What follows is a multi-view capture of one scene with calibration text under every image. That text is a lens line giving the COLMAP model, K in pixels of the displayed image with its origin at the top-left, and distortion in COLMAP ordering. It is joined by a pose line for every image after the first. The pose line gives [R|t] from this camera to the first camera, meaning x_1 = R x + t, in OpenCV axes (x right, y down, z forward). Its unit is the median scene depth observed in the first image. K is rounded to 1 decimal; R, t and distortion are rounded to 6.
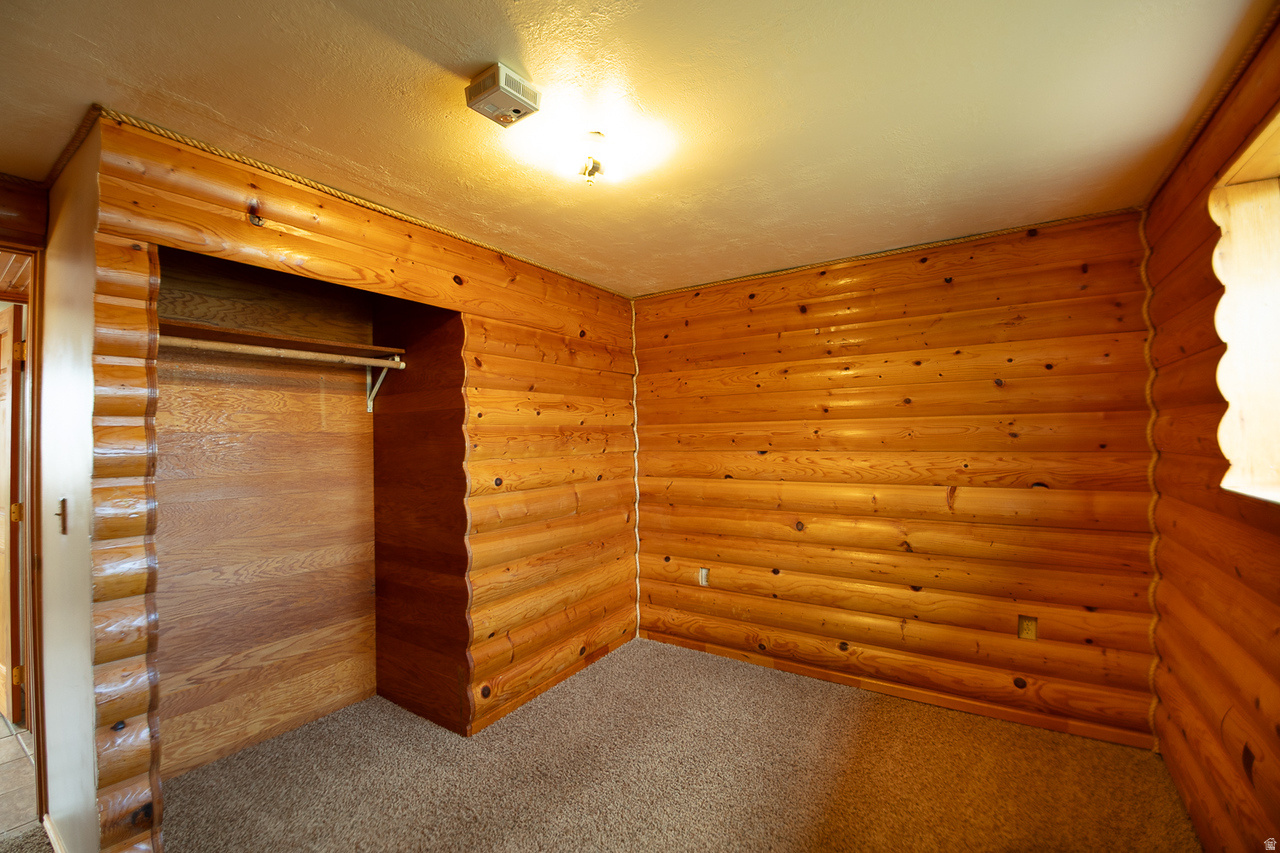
lens RADIAL K [[574.0, 0, 640.0], [0, 574.0, 426.5], [0, 0, 1]] dist [0.028690, -0.016208]
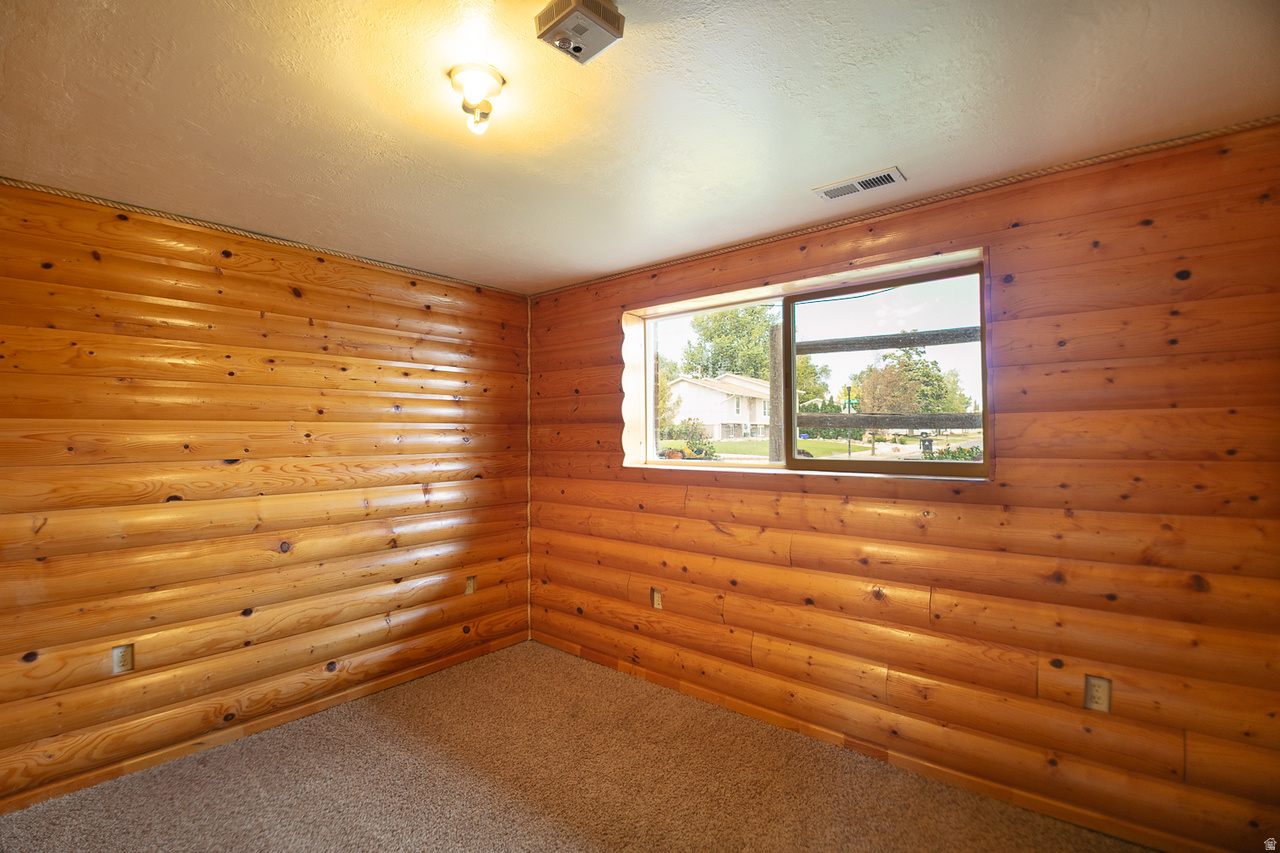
lens RADIAL K [[574.0, 0, 640.0], [0, 574.0, 426.5], [0, 0, 1]] dist [0.028690, -0.016208]
pose [[0.133627, 0.027991, 0.990636, -0.495651], [-0.015764, 0.999535, -0.026116, 0.010709], [-0.990906, -0.012127, 0.134006, 0.372218]]
